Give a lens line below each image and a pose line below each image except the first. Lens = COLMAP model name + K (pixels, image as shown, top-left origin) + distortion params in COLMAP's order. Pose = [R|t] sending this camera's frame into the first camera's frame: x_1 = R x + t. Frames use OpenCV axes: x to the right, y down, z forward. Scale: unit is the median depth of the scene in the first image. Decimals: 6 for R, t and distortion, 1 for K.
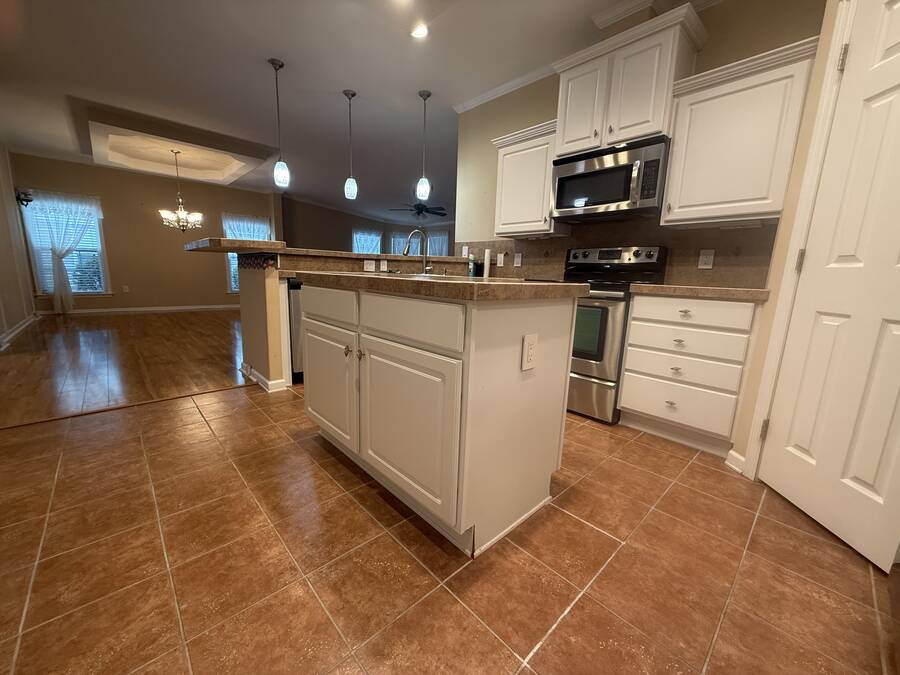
lens RADIAL K [[358.5, 0, 446.7], [0, 358.5, 338.0], [0, 0, 1]] dist [0.001314, 0.000009]
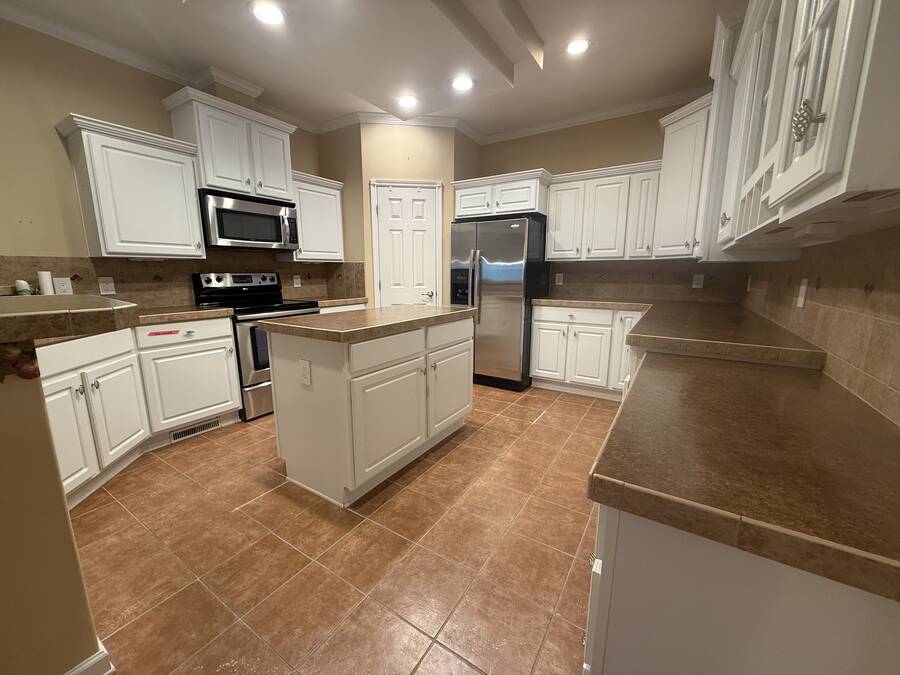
lens RADIAL K [[358.5, 0, 446.7], [0, 358.5, 338.0], [0, 0, 1]] dist [0.001314, 0.000009]
pose [[-0.247795, -0.208055, 0.946209, -0.950725], [0.165626, 0.953193, 0.252965, -0.255232], [-0.954550, 0.219400, -0.201737, 0.694624]]
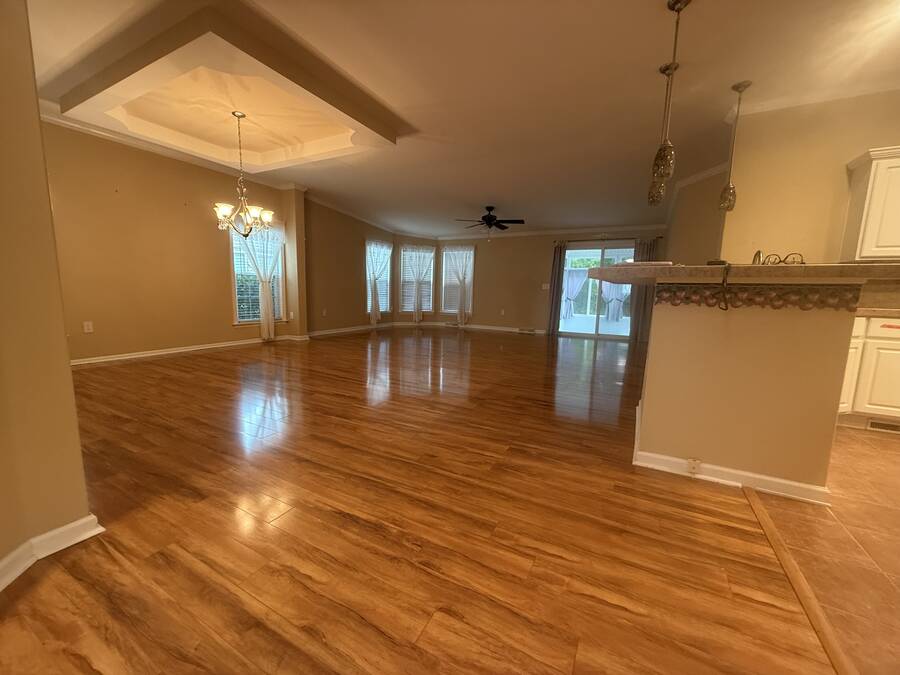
lens RADIAL K [[358.5, 0, 446.7], [0, 358.5, 338.0], [0, 0, 1]] dist [0.001314, 0.000009]
pose [[0.946742, -0.051446, 0.317858, -1.403696], [0.062662, 0.997718, -0.025158, -0.176728], [-0.315838, 0.043736, 0.947805, 0.650781]]
